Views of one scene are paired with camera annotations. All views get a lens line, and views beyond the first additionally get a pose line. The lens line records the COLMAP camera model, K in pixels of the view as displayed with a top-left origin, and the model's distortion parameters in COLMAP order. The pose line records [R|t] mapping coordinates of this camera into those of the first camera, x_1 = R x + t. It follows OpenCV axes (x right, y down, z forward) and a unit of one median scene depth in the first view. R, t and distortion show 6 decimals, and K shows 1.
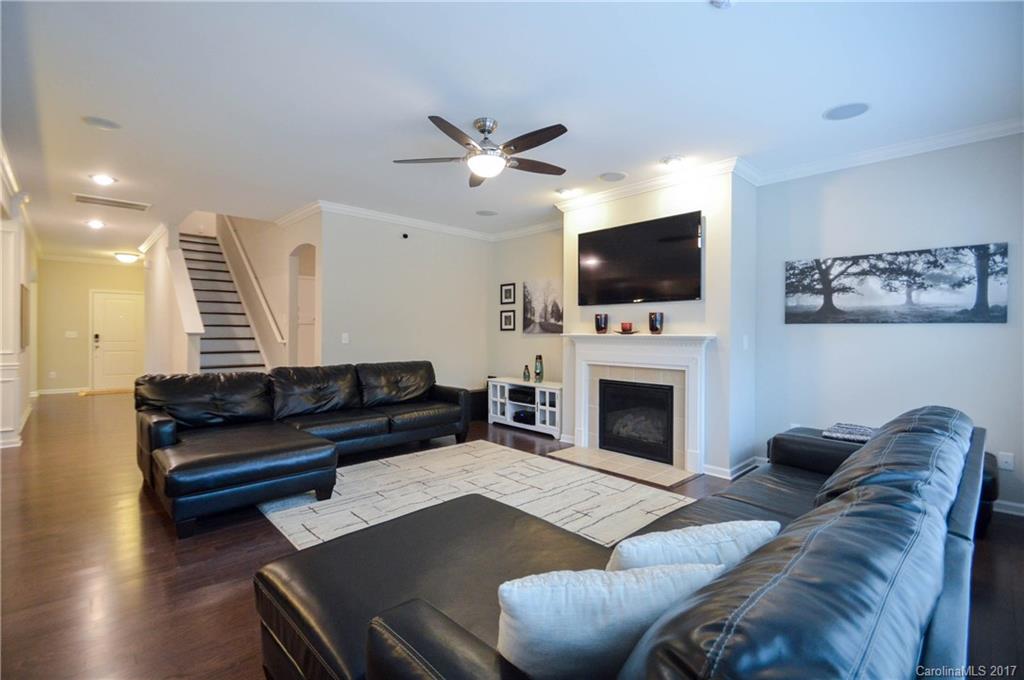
lens RADIAL K [[460.8, 0, 512.0], [0, 460.8, 340.0], [0, 0, 1]] dist [-0.001561, -0.000654]
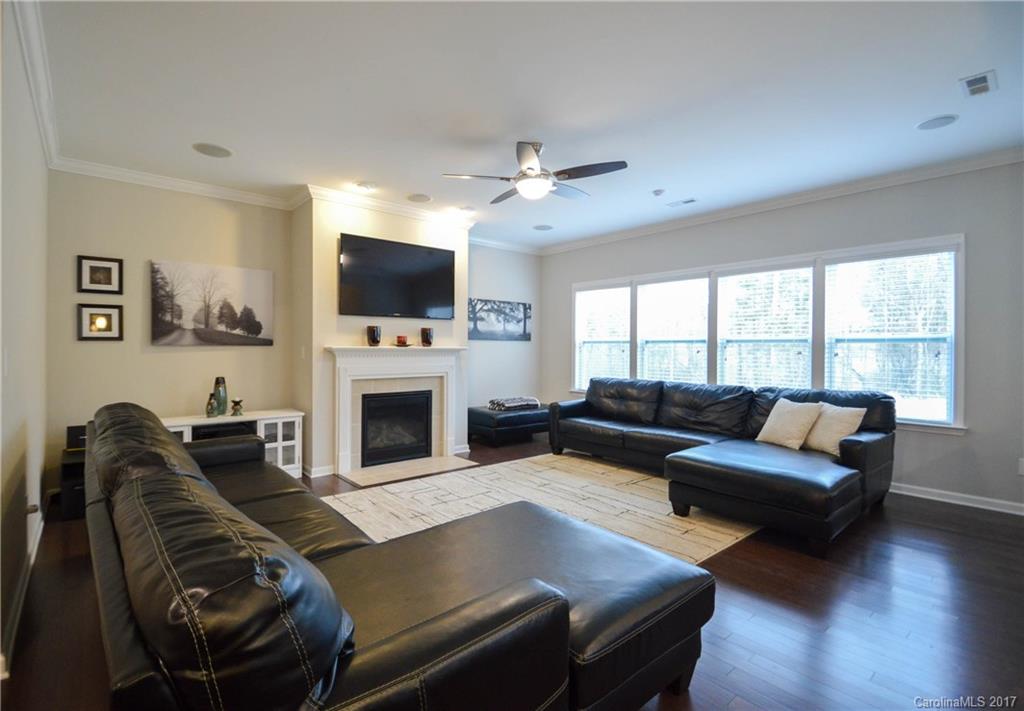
lens RADIAL K [[477.6, 0, 471.1], [0, 477.6, 356.4], [0, 0, 1]] dist [0.000593, -0.000044]
pose [[0.086866, -0.023010, 0.995954, -0.852698], [0.012764, 0.999677, 0.021982, -0.012540], [-0.996138, 0.010803, 0.087132, 0.773424]]
